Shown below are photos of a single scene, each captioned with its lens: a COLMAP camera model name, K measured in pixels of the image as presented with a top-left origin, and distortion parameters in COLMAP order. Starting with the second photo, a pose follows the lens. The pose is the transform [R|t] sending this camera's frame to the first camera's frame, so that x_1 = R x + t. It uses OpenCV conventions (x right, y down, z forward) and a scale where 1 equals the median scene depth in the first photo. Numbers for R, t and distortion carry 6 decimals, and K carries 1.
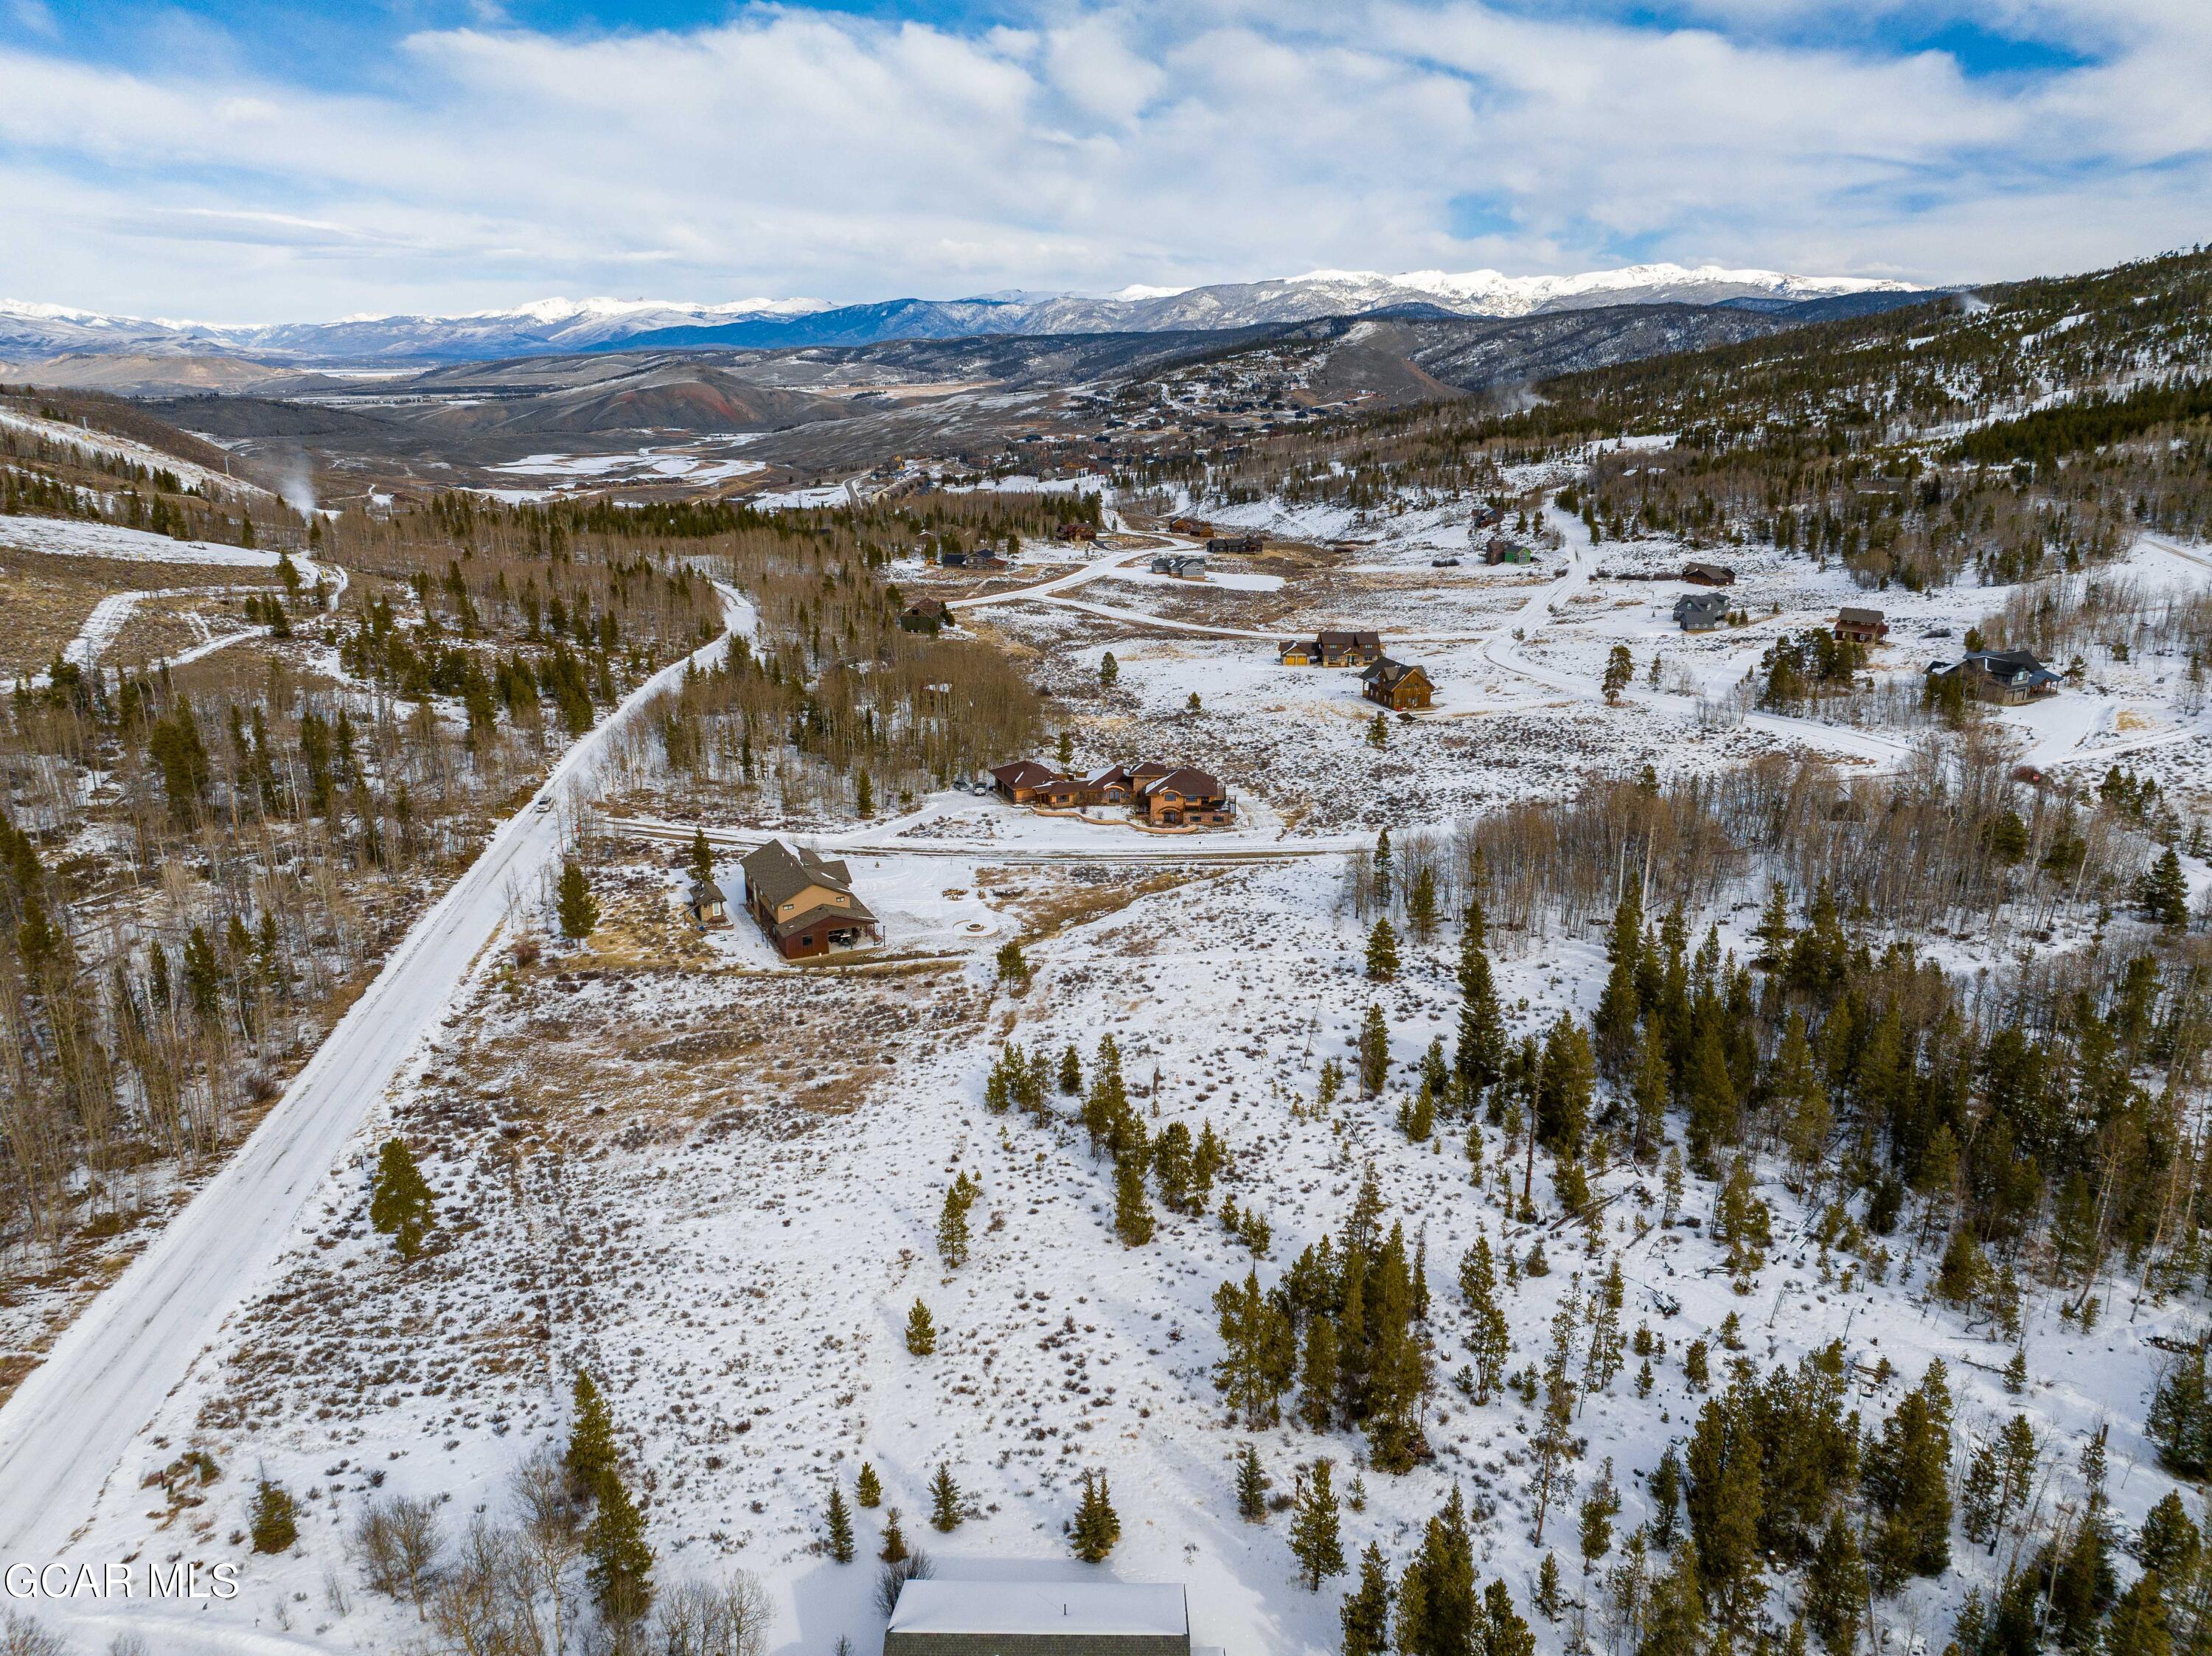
lens RADIAL K [[1568.4, 0, 1113.0], [0, 1568.4, 834.0], [0, 0, 1]] dist [-0.048686, 0.019083]
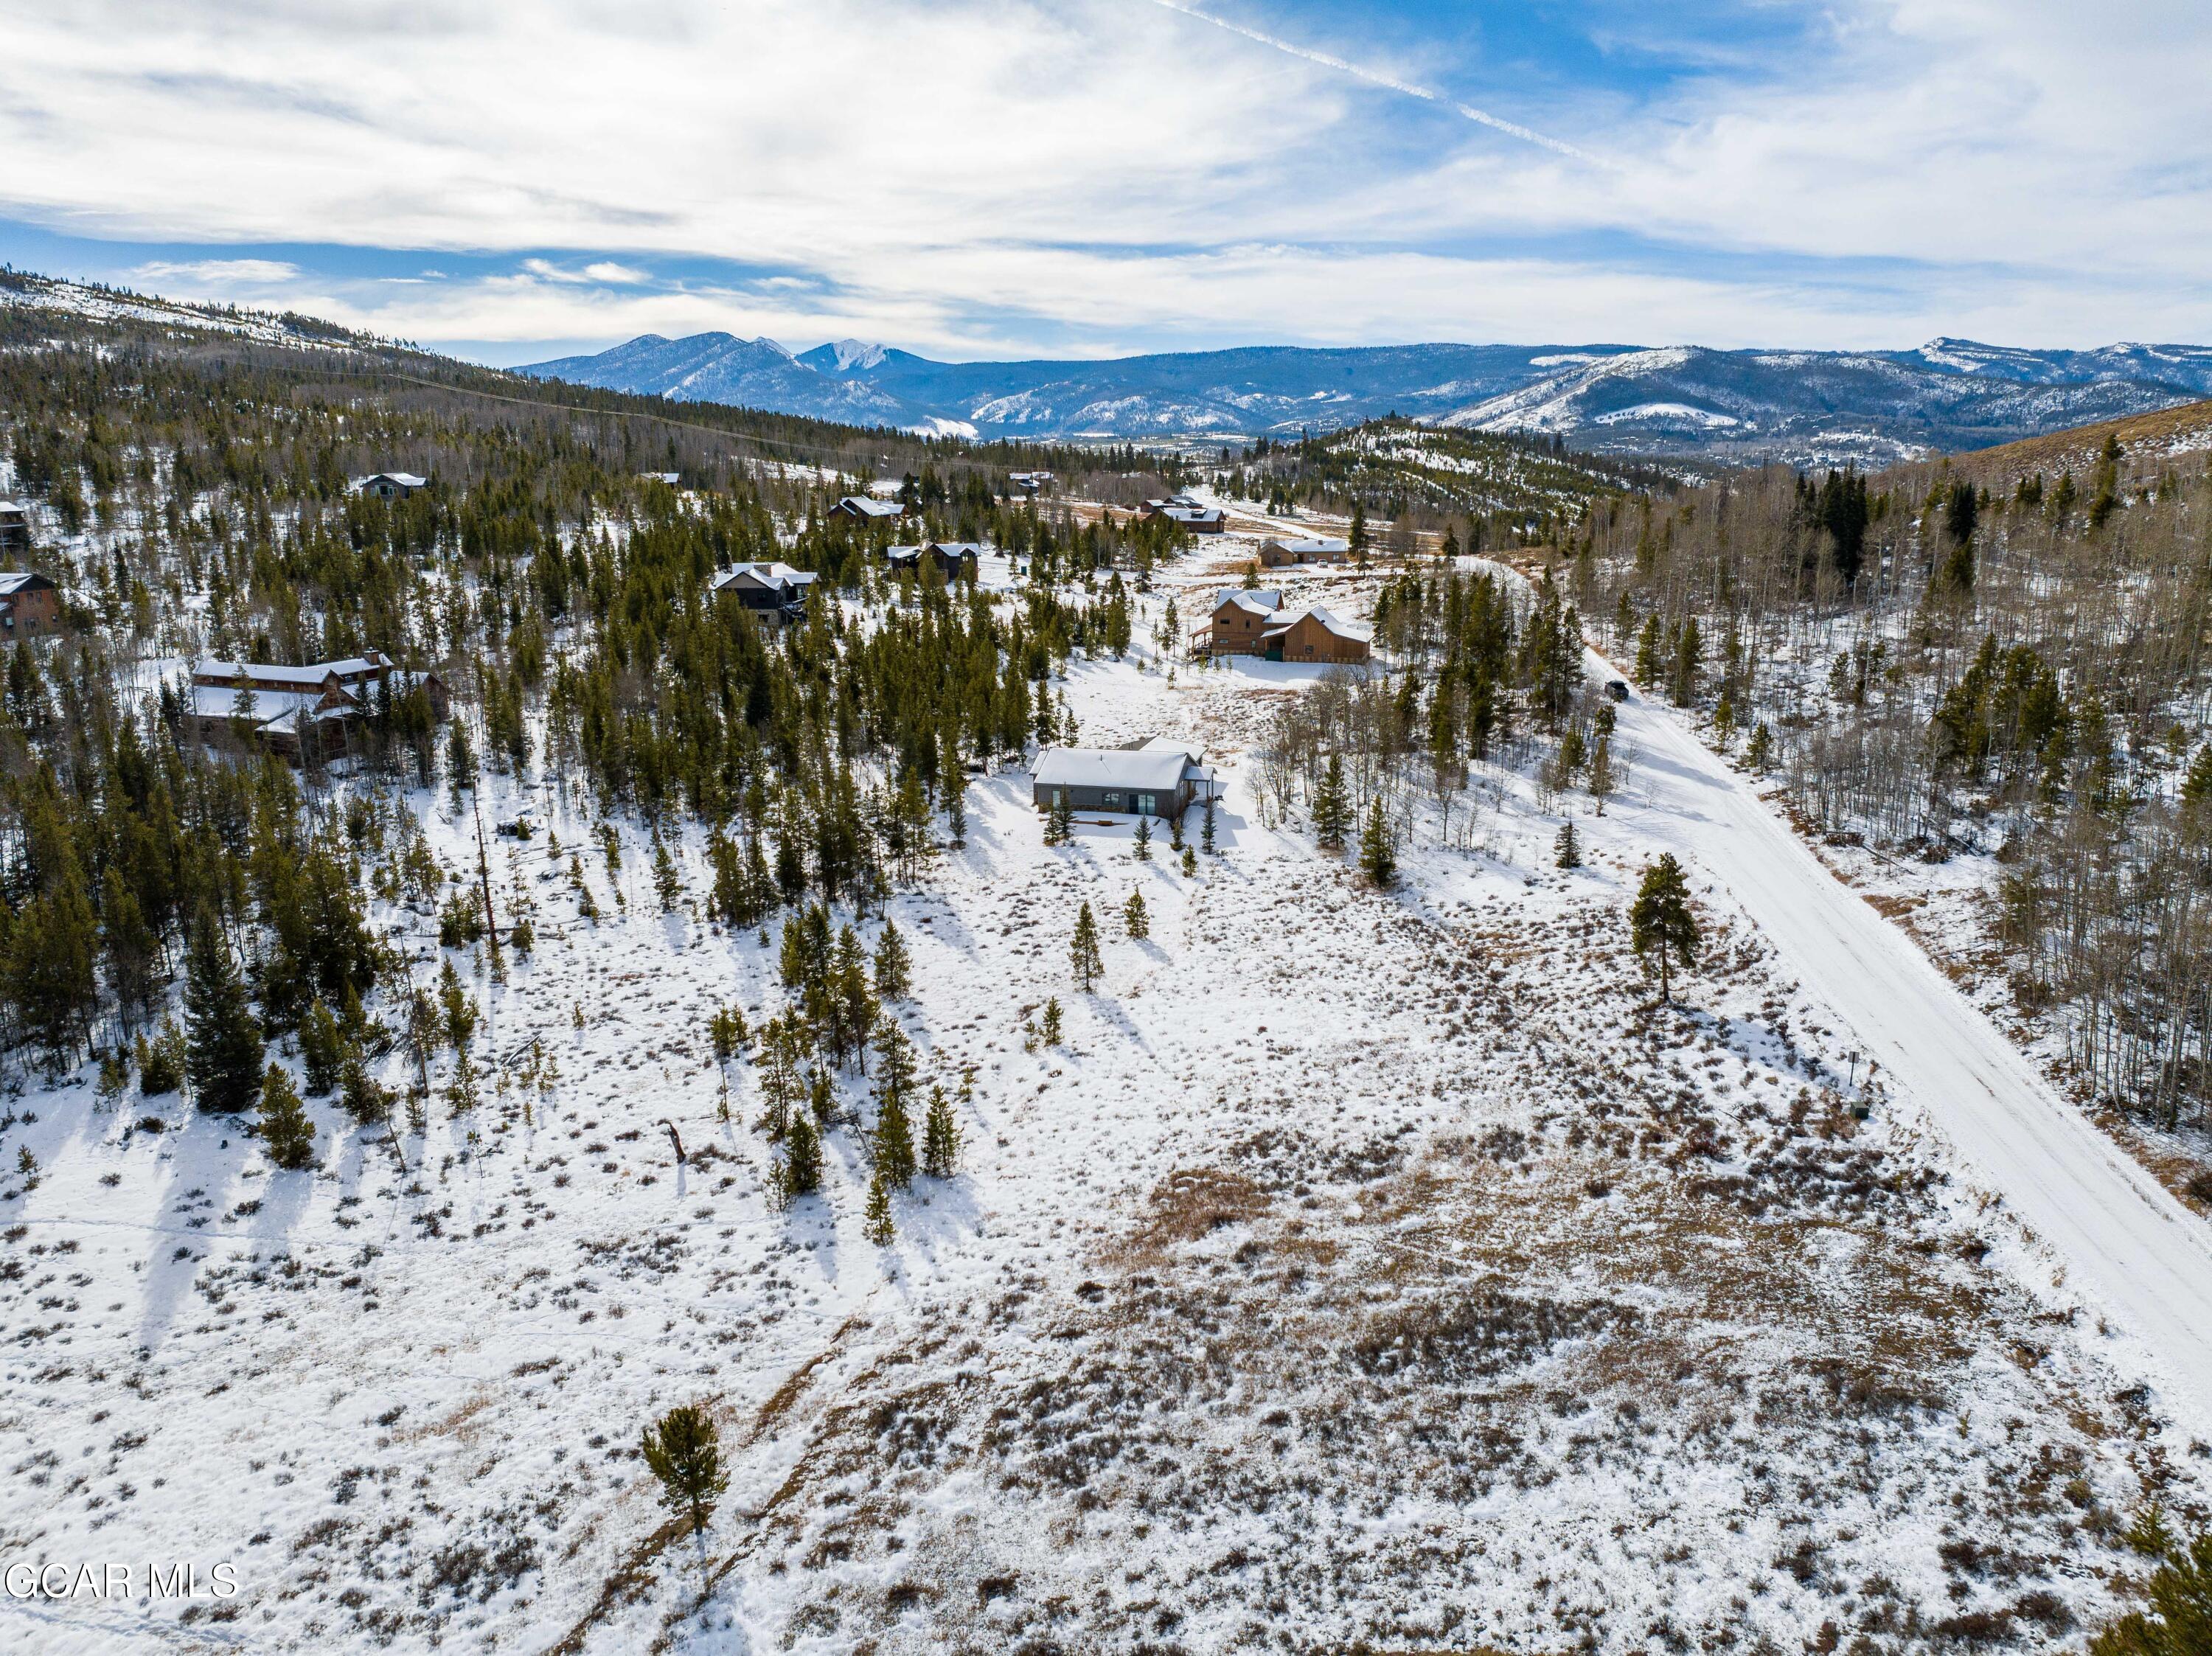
lens RADIAL K [[1568.4, 0, 1127.7], [0, 1568.4, 760.2], [0, 0, 1]] dist [-0.048686, 0.019083]
pose [[-0.973350, -0.041036, 0.225621, -0.282460], [0.074442, 0.874039, 0.480120, -0.258178], [-0.216904, 0.484121, -0.847691, 1.453654]]
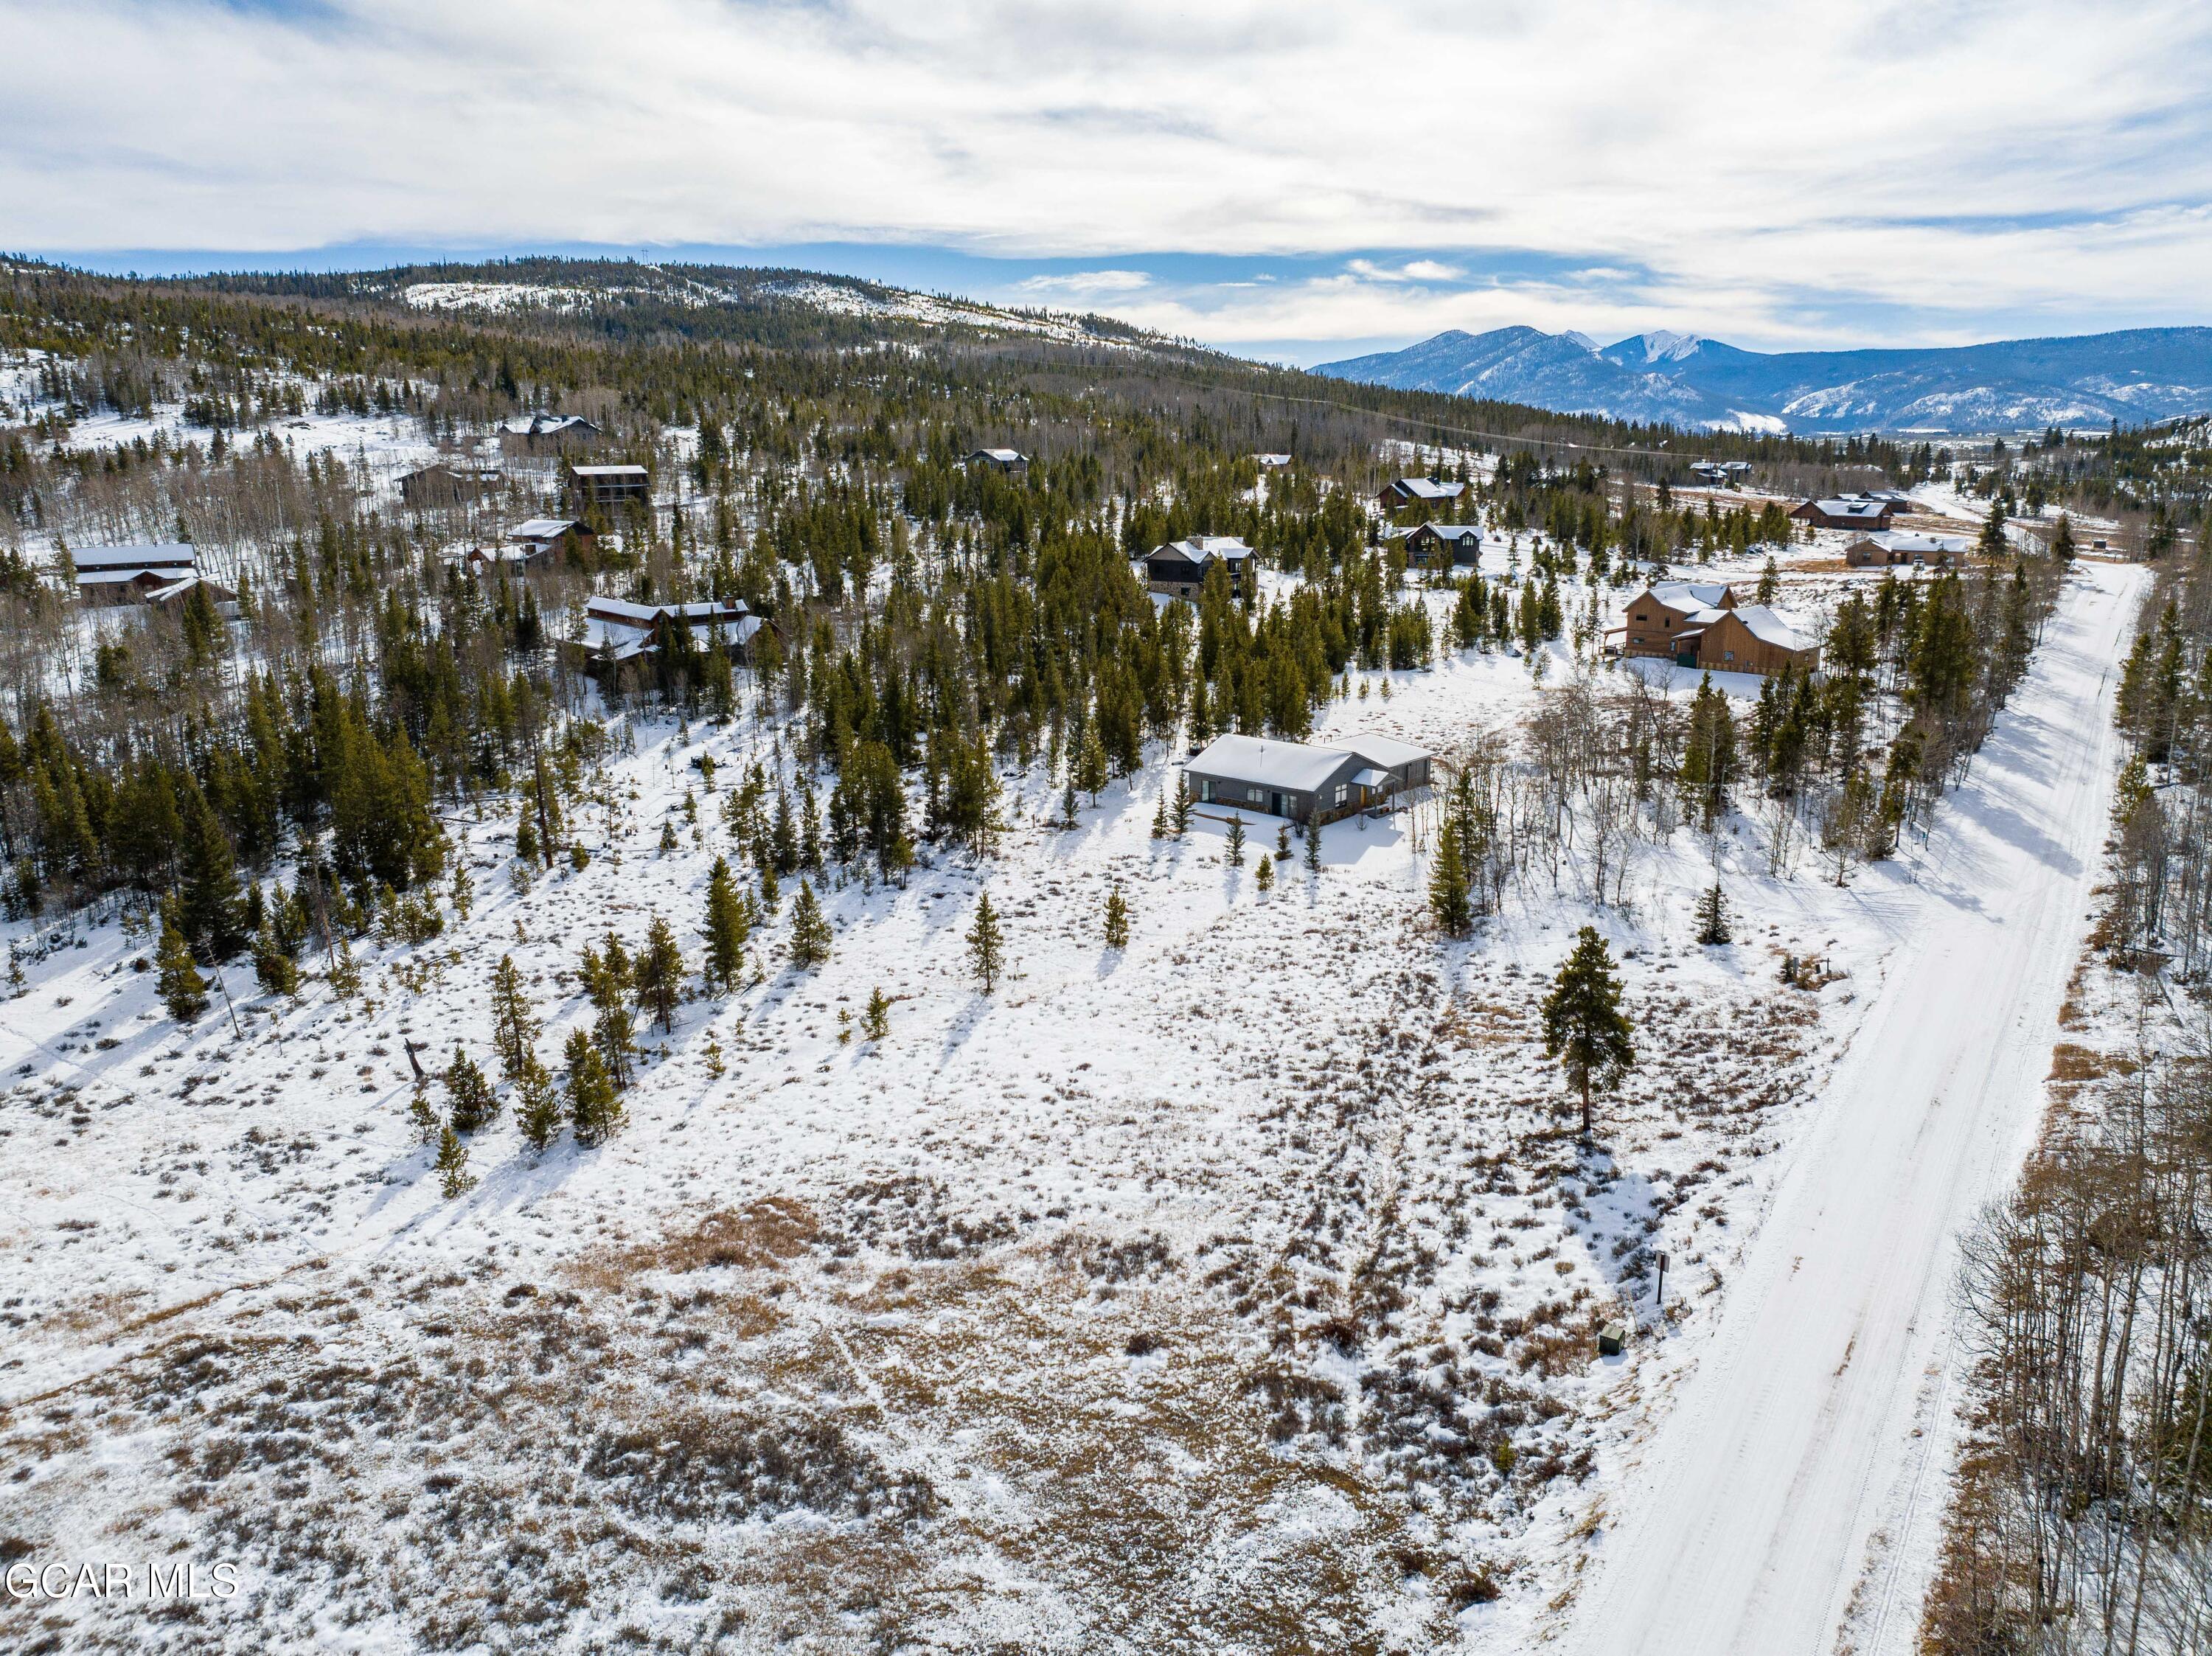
lens RADIAL K [[1568.4, 0, 1120.4], [0, 1568.4, 792.0], [0, 0, 1]] dist [-0.048686, 0.019083]
pose [[-0.747168, -0.140643, 0.649584, -0.585709], [0.208395, 0.878495, 0.429905, -0.146678], [-0.631119, 0.456581, -0.627074, 1.203437]]
